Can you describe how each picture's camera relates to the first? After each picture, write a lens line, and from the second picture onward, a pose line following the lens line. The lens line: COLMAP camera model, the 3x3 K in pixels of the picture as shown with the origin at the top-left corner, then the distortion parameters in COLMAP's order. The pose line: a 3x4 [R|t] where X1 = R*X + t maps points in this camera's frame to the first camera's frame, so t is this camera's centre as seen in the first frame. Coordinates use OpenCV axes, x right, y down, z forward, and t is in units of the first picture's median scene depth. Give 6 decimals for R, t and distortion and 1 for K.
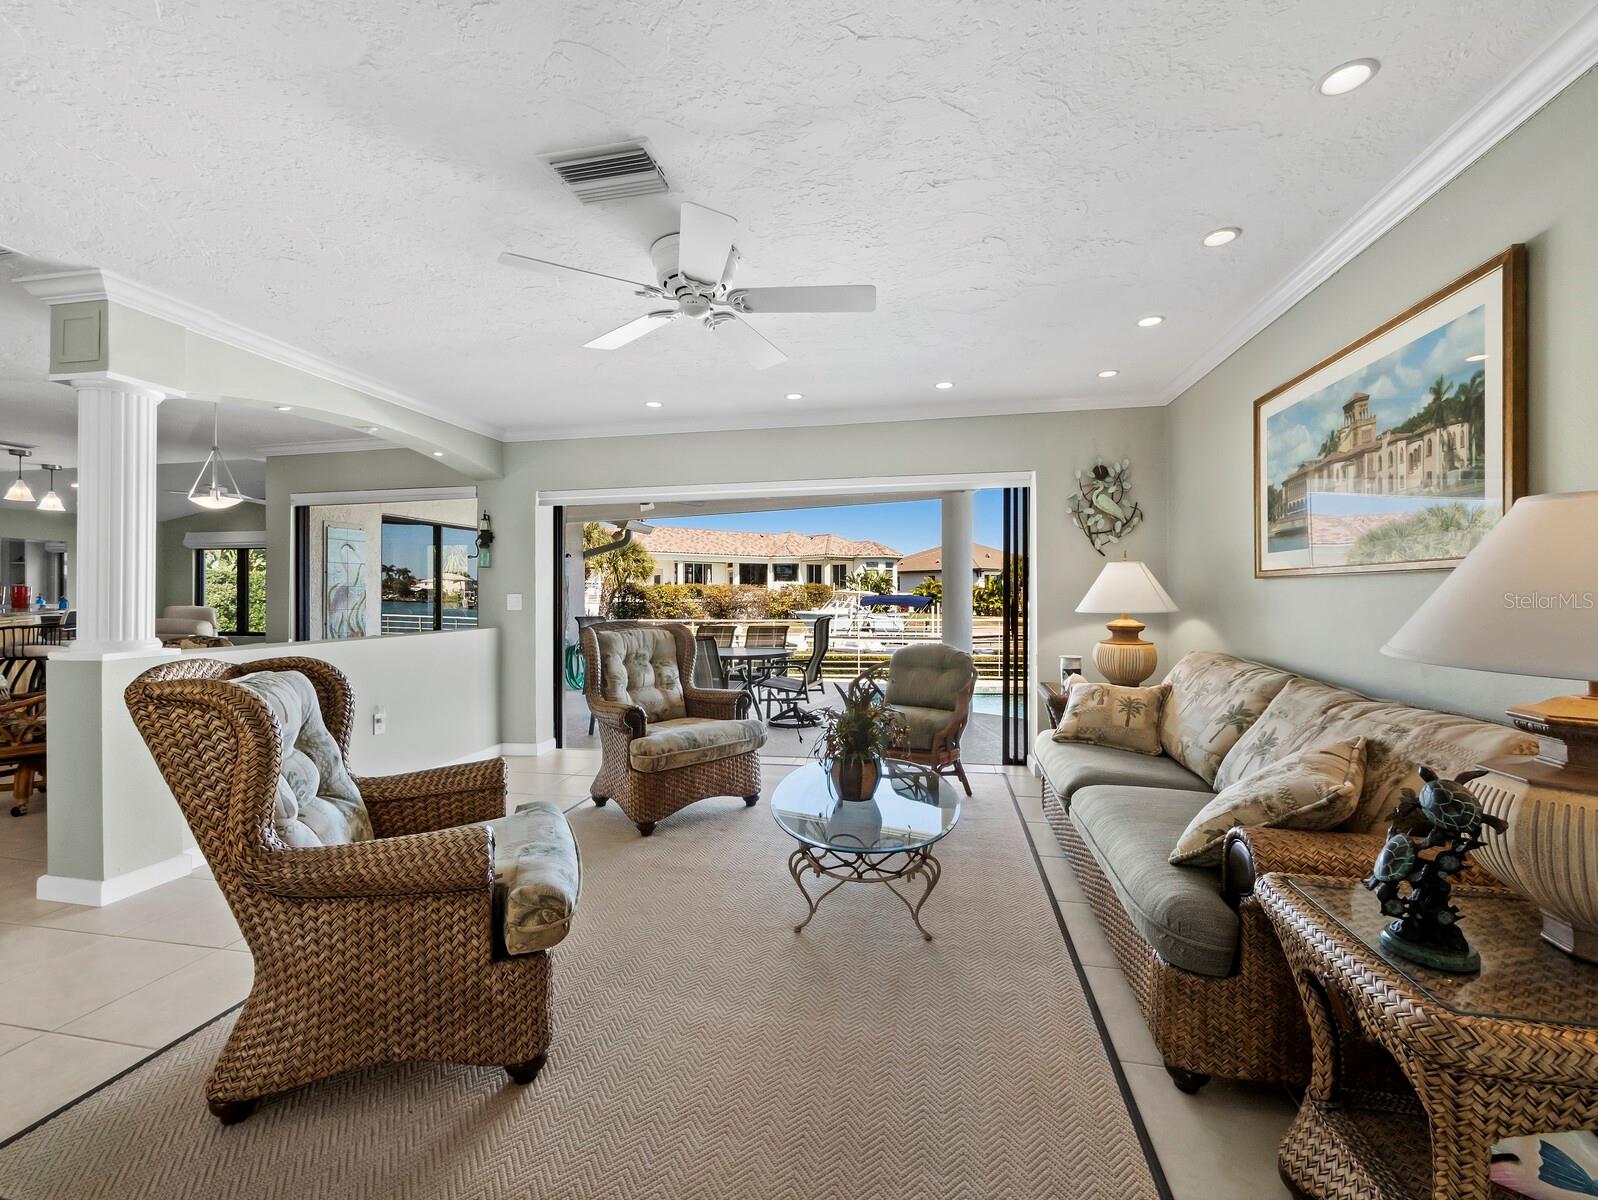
lens RADIAL K [[677.6, 0, 802.2], [0, 677.6, 597.7], [0, 0, 1]] dist [-0.012738, 0.003971]
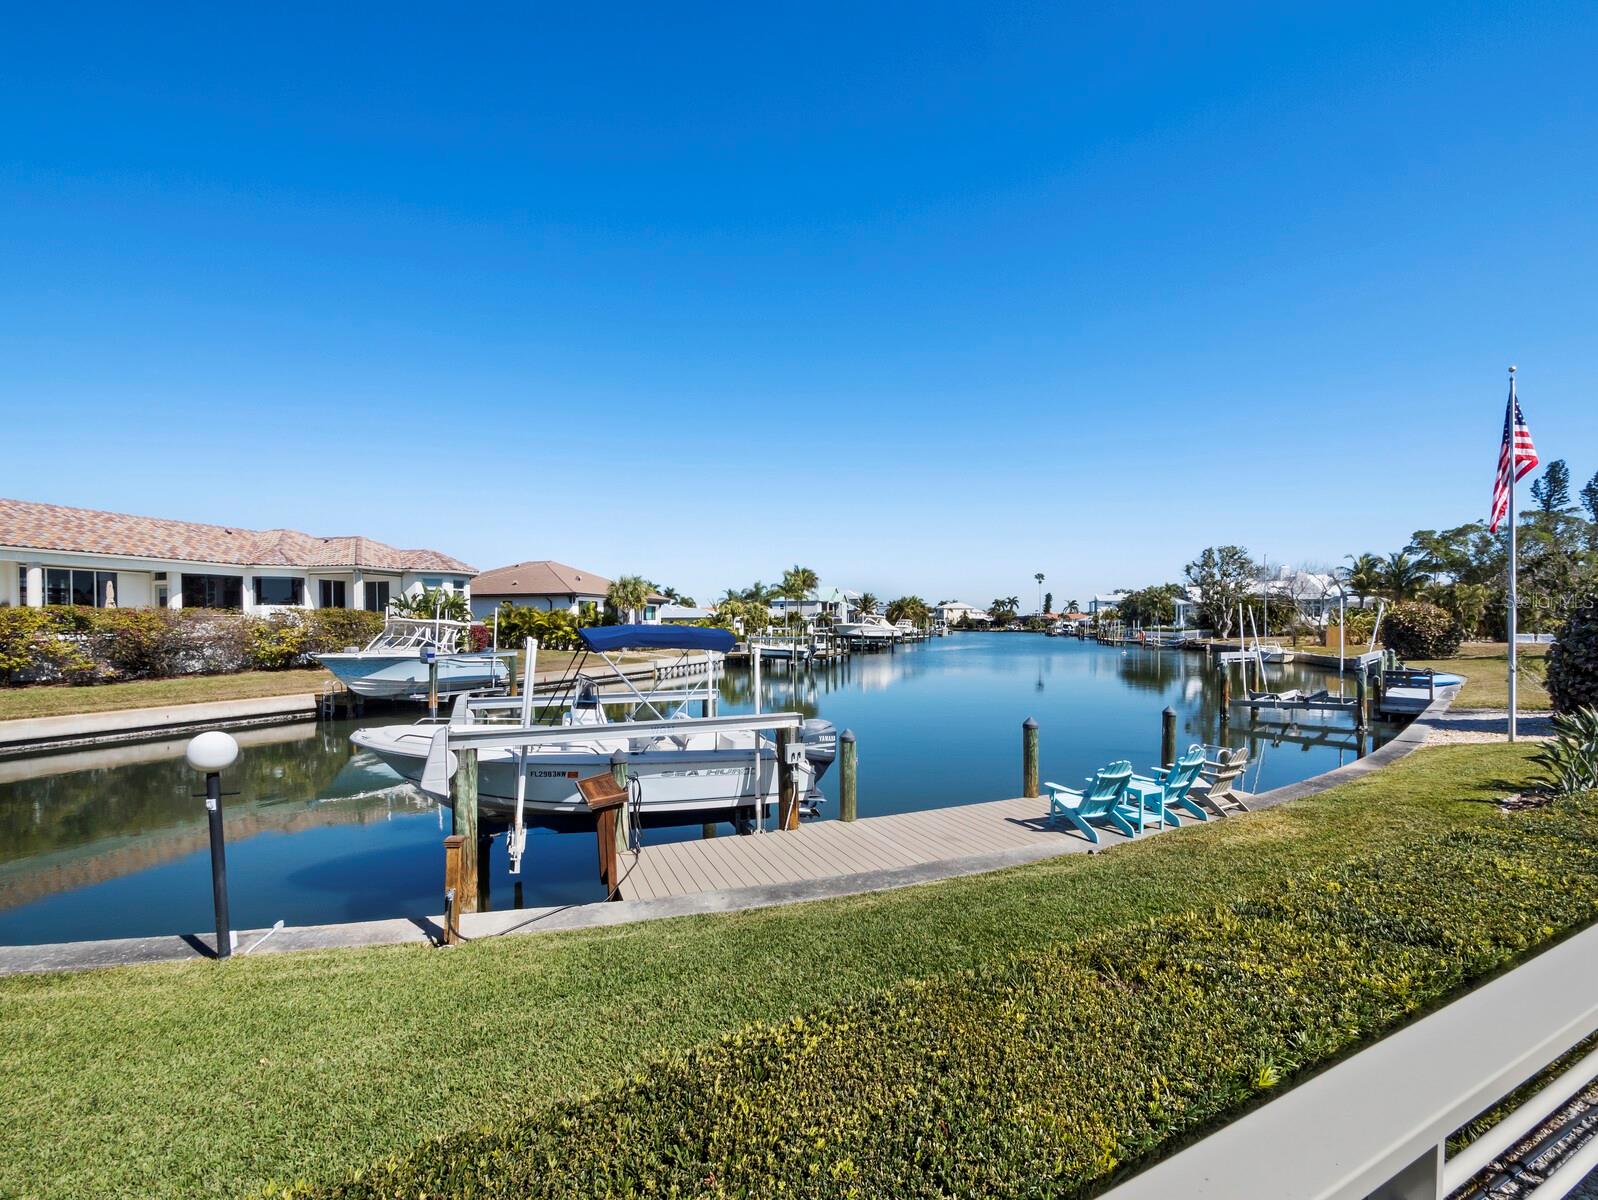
lens RADIAL K [[677.6, 0, 808.0], [0, 677.6, 652.2], [0, 0, 1]] dist [-0.012738, 0.003971]
pose [[0.796267, -0.027360, 0.604327, -0.013585], [0.005626, 0.999268, 0.037827, -0.000709], [-0.604919, -0.026720, 0.795838, 0.203377]]
